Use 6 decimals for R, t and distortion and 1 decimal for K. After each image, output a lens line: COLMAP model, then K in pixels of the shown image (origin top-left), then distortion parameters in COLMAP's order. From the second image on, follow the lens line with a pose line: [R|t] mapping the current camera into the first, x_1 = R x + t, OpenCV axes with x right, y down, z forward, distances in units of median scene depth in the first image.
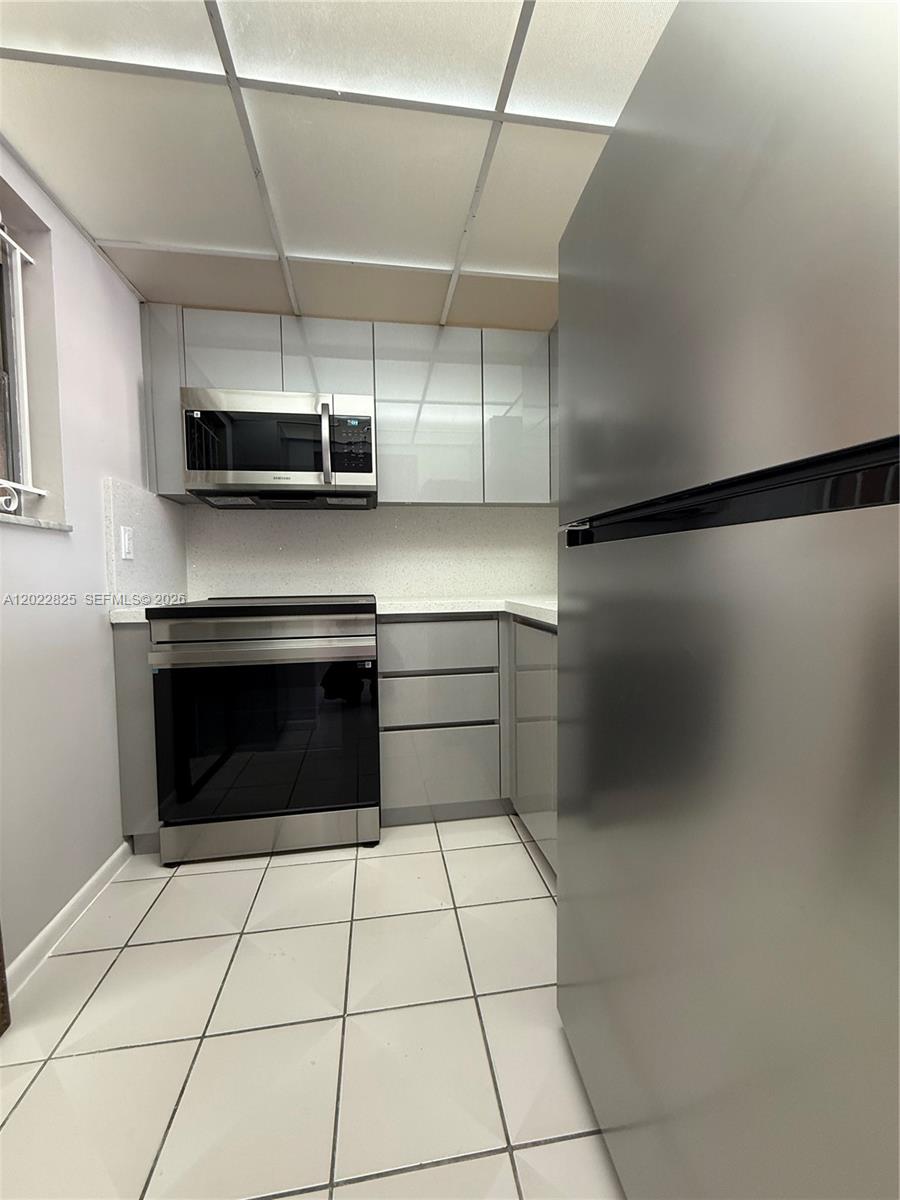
lens RADIAL K [[476.1, 0, 449.2], [0, 476.1, 595.7], [0, 0, 1]] dist [0.001832, -0.000169]
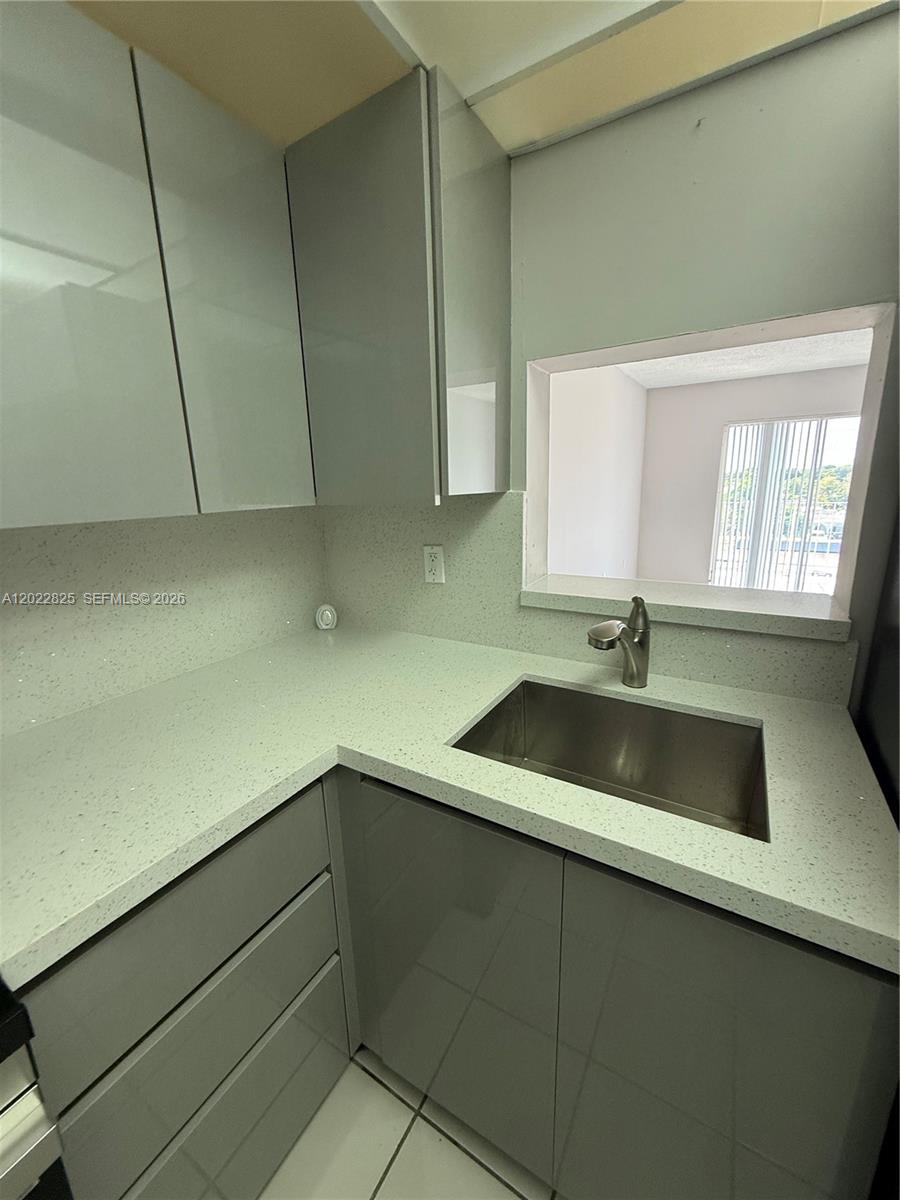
lens RADIAL K [[476.1, 0, 449.2], [0, 476.1, 595.7], [0, 0, 1]] dist [0.001832, -0.000169]
pose [[0.646289, -0.178128, 0.742012, -0.136555], [0.054361, 0.980651, 0.188067, -0.211492], [-0.761154, -0.081209, 0.643467, 0.578727]]
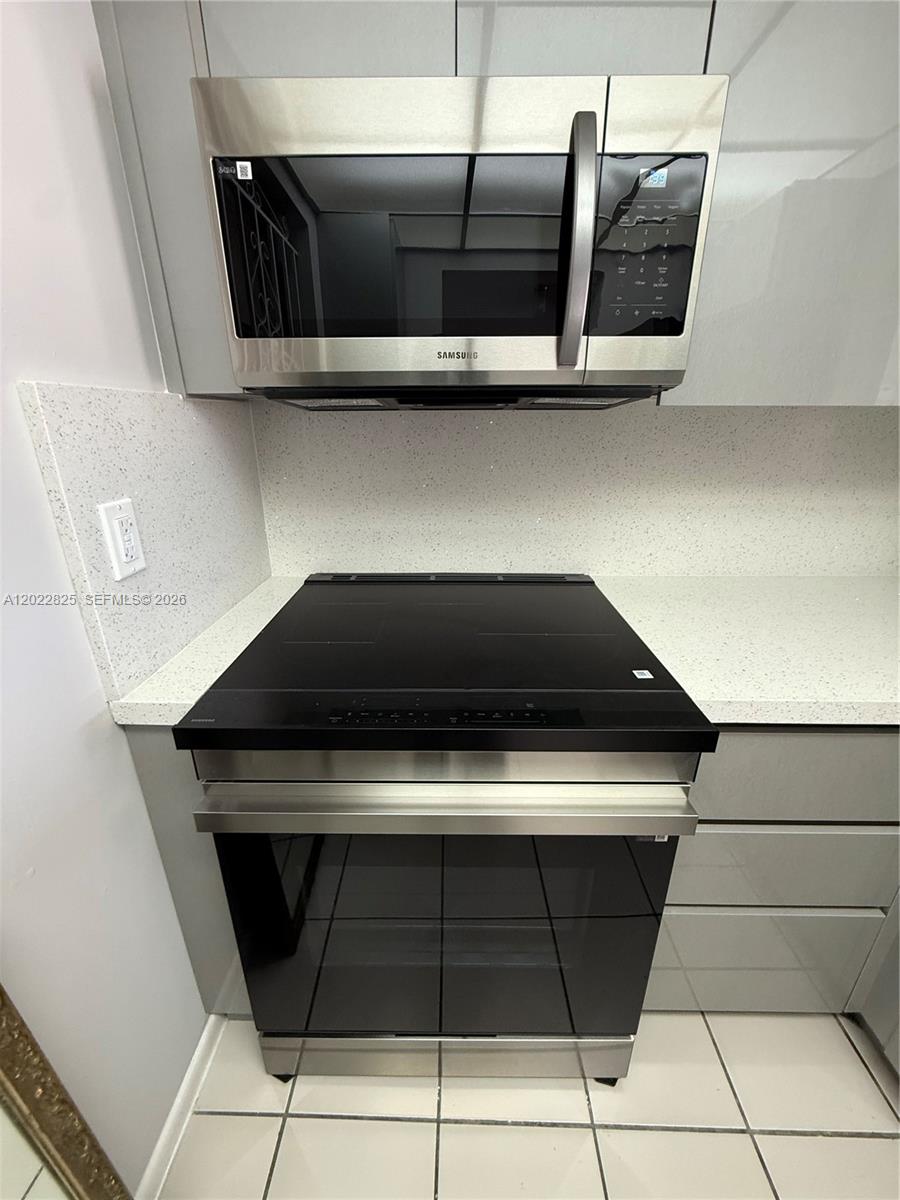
lens RADIAL K [[476.1, 0, 449.2], [0, 476.1, 595.7], [0, 0, 1]] dist [0.001832, -0.000169]
pose [[0.985455, 0.073965, -0.152994, -0.276932], [-0.023731, 0.951383, 0.307096, -0.172821], [0.168270, -0.298999, 0.939300, 0.548256]]
